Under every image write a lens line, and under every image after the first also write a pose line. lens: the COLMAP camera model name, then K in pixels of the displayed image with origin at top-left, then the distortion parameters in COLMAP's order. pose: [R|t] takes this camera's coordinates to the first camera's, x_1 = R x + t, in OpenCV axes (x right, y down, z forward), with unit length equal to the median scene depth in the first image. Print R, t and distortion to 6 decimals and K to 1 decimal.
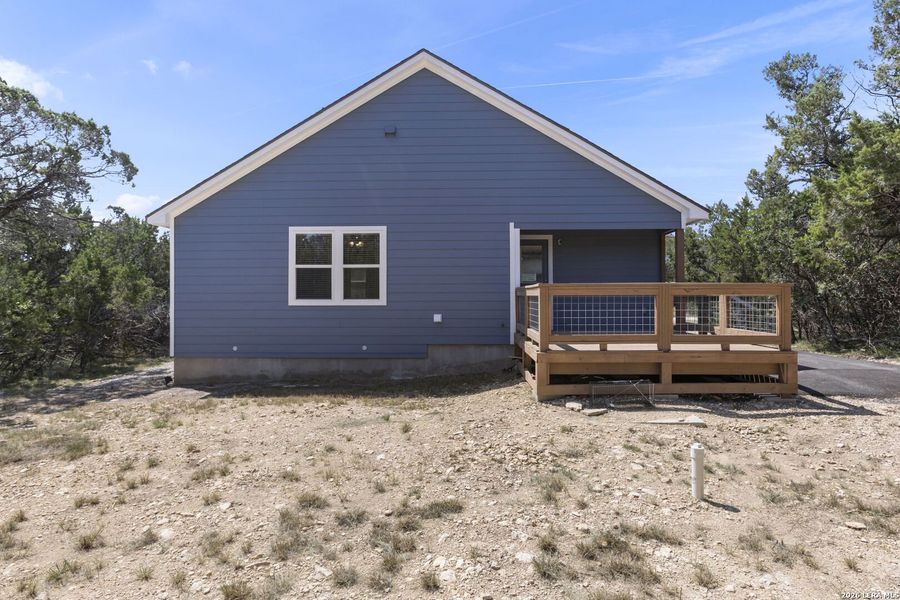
lens RADIAL K [[520.1, 0, 442.9], [0, 520.1, 295.5], [0, 0, 1]] dist [0.003189, -0.000175]
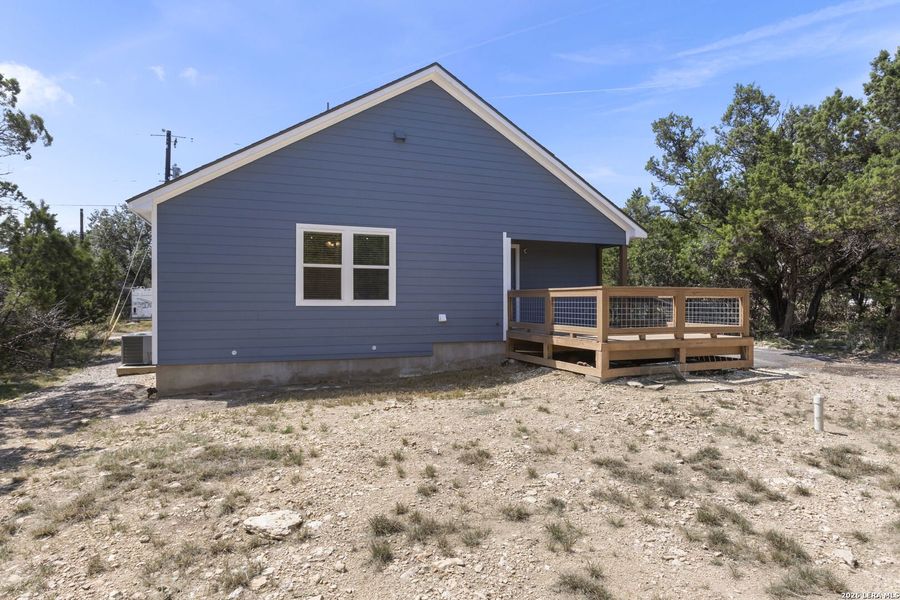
lens RADIAL K [[520.1, 0, 442.2], [0, 520.1, 305.3], [0, 0, 1]] dist [0.003189, -0.000175]
pose [[0.921543, 0.001263, 0.388273, -0.423259], [-0.005028, 0.999950, 0.008681, 0.008537], [-0.388243, -0.009952, 0.921503, 0.017397]]
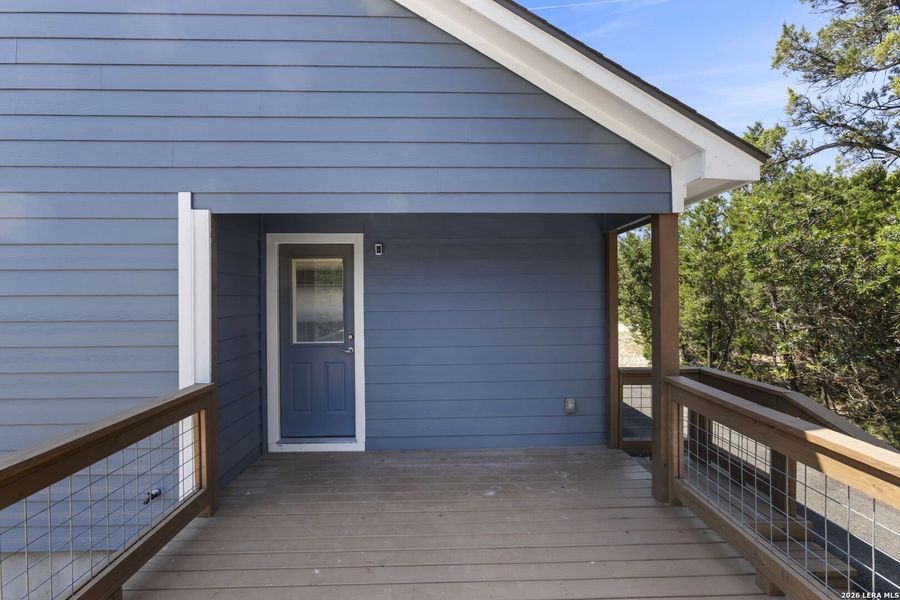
lens RADIAL K [[402.5, 0, 440.9], [0, 402.5, 292.1], [0, 0, 1]] dist [-0.016136, 0.005593]
pose [[0.998497, -0.002580, 0.054739, 0.283720], [0.002160, 0.999968, 0.007721, -0.076326], [-0.054758, -0.007591, 0.998471, 0.724006]]
